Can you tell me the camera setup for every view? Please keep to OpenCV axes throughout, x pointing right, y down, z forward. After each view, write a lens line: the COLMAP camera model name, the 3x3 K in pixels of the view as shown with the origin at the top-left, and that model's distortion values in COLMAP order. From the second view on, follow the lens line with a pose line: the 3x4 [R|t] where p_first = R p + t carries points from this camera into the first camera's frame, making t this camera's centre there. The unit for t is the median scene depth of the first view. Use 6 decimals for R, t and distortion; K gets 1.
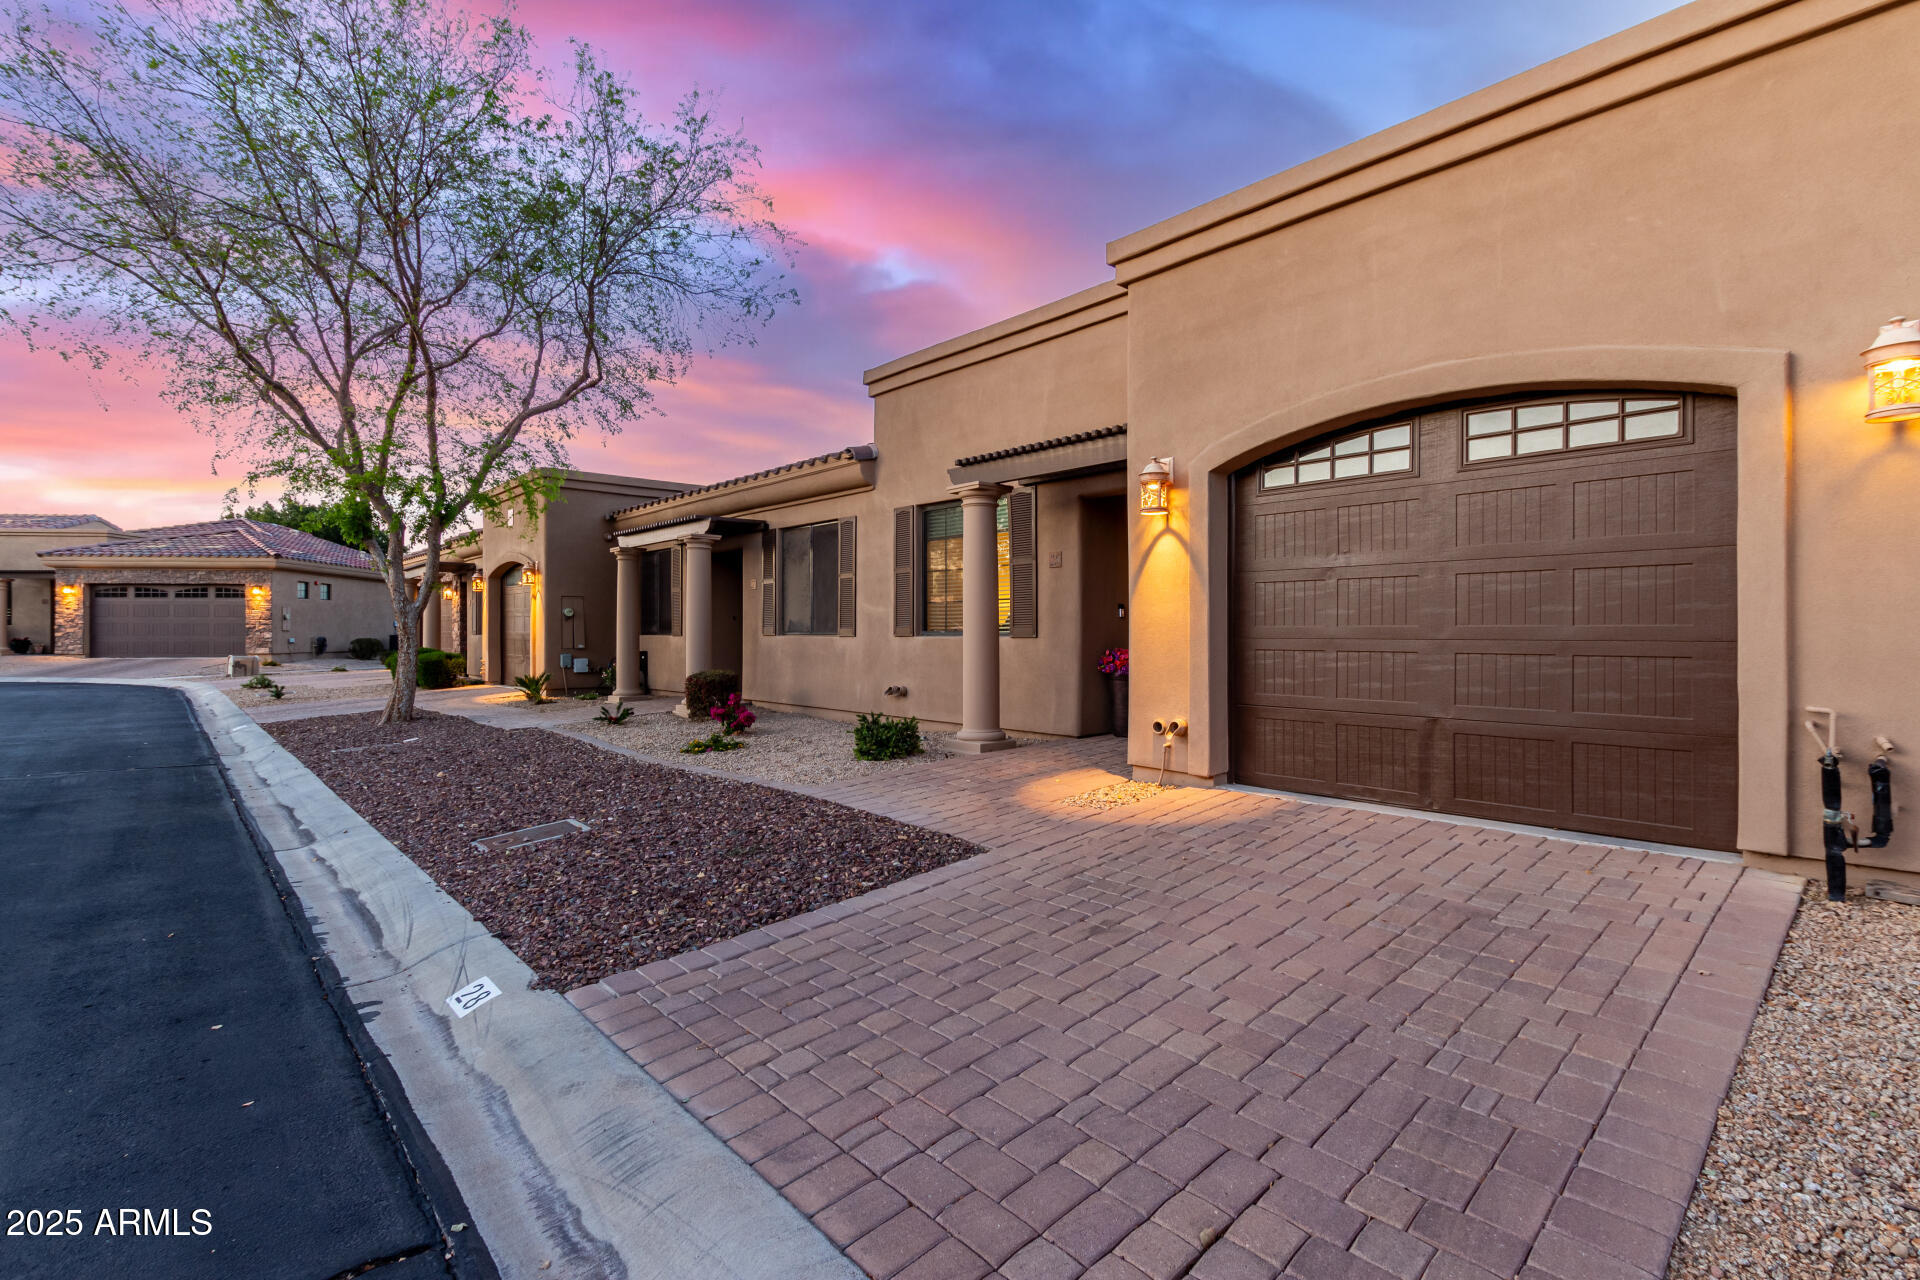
lens RADIAL K [[884.1, 0, 965.4], [0, 884.1, 639.2], [0, 0, 1]] dist [0.004574, 0.000683]
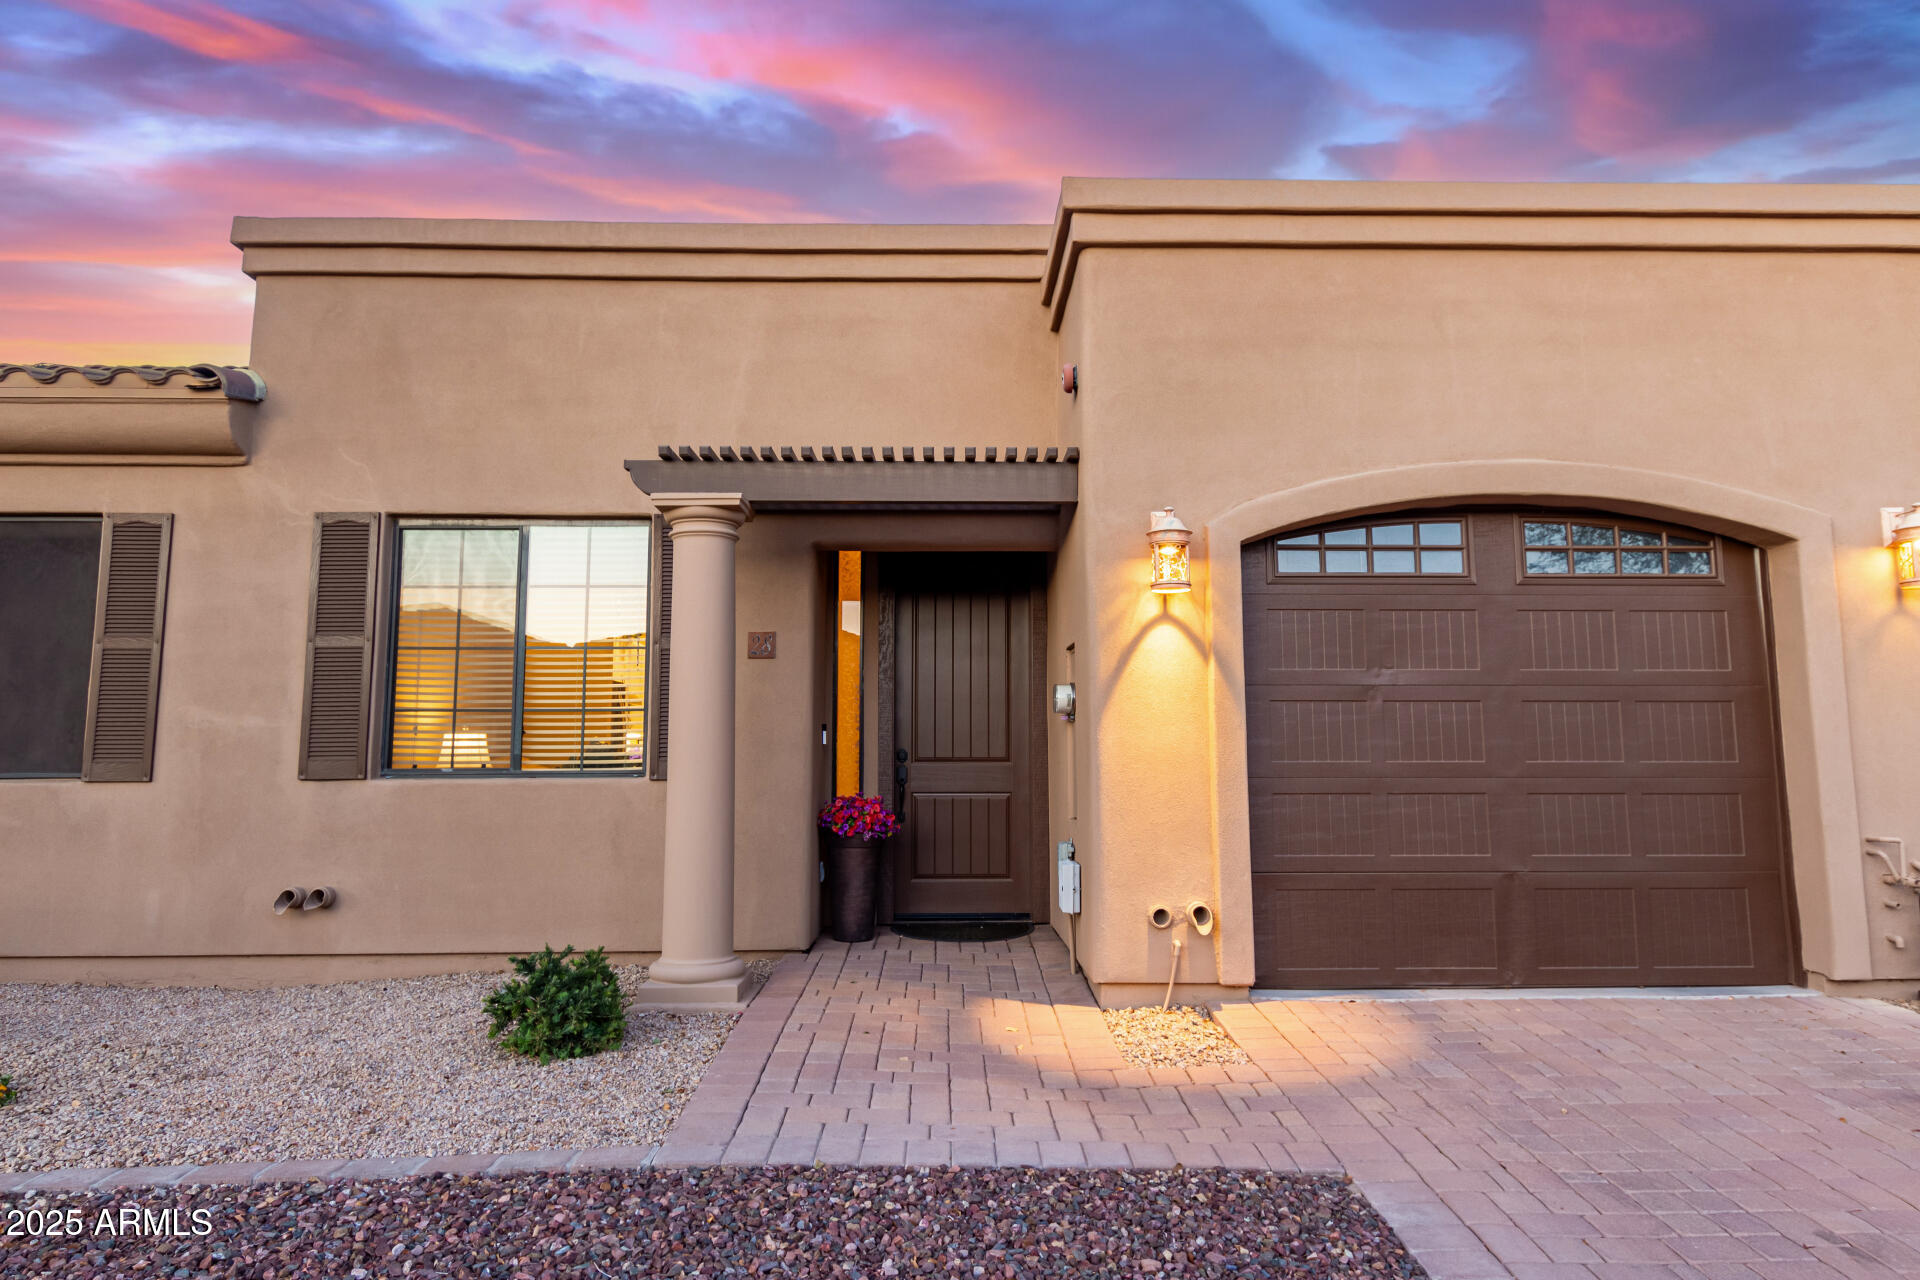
lens RADIAL K [[1185.4, 0, 960.0], [0, 1185.4, 640.0], [0, 0, 1]] dist [0.004061, 0.001806]
pose [[0.654899, 0.076241, 0.751861, -0.571392], [0.007951, 0.994148, -0.107735, -0.010619], [-0.755675, 0.076533, 0.650460, 0.552390]]
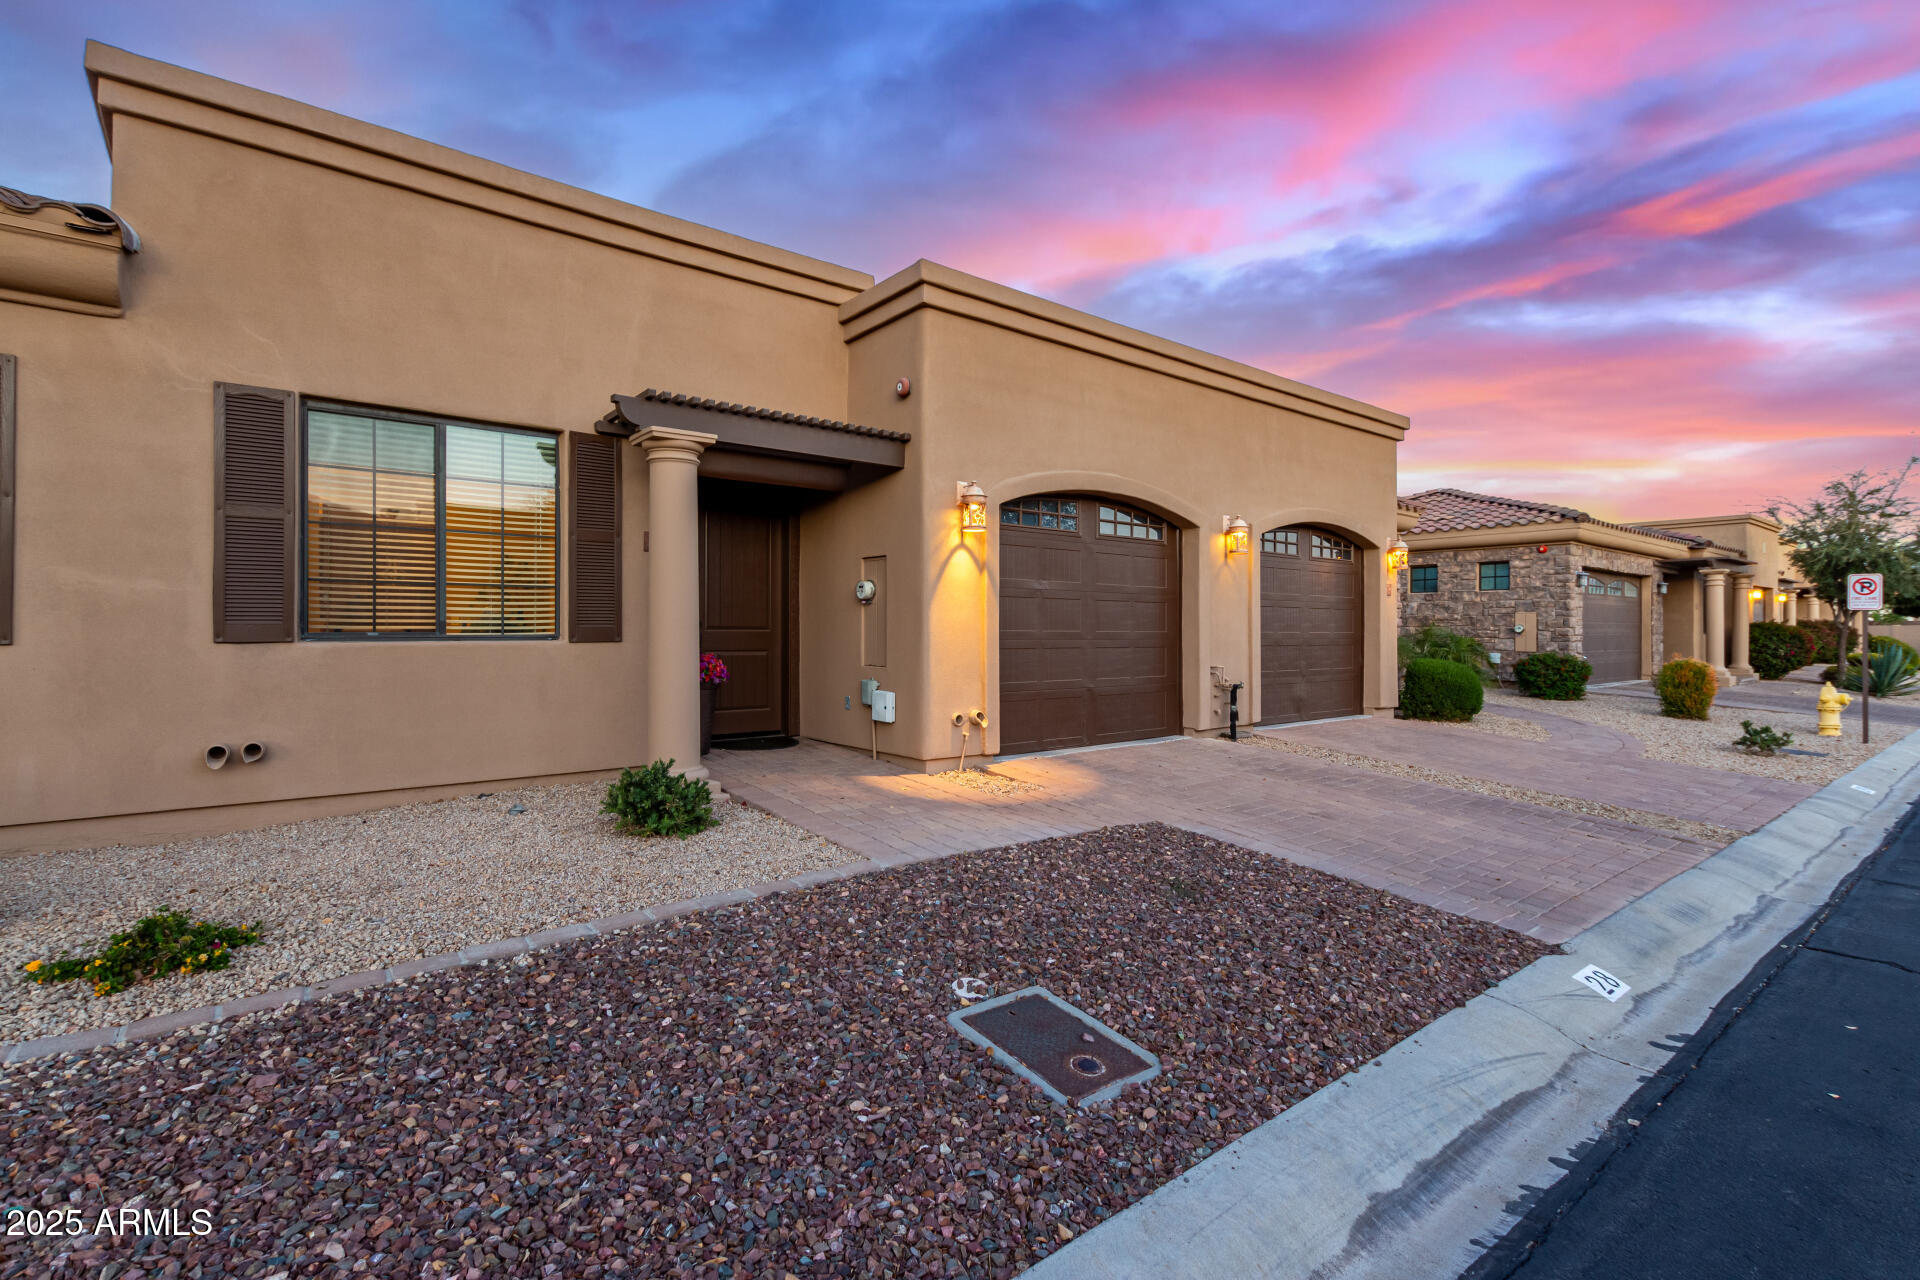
lens RADIAL K [[884.1, 0, 965.4], [0, 884.1, 639.2], [0, 0, 1]] dist [0.004574, 0.000683]
pose [[0.061957, -0.010302, 0.998026, -0.943256], [0.003251, 0.999944, 0.010120, -0.014979], [-0.998074, 0.002618, 0.061987, 0.960242]]
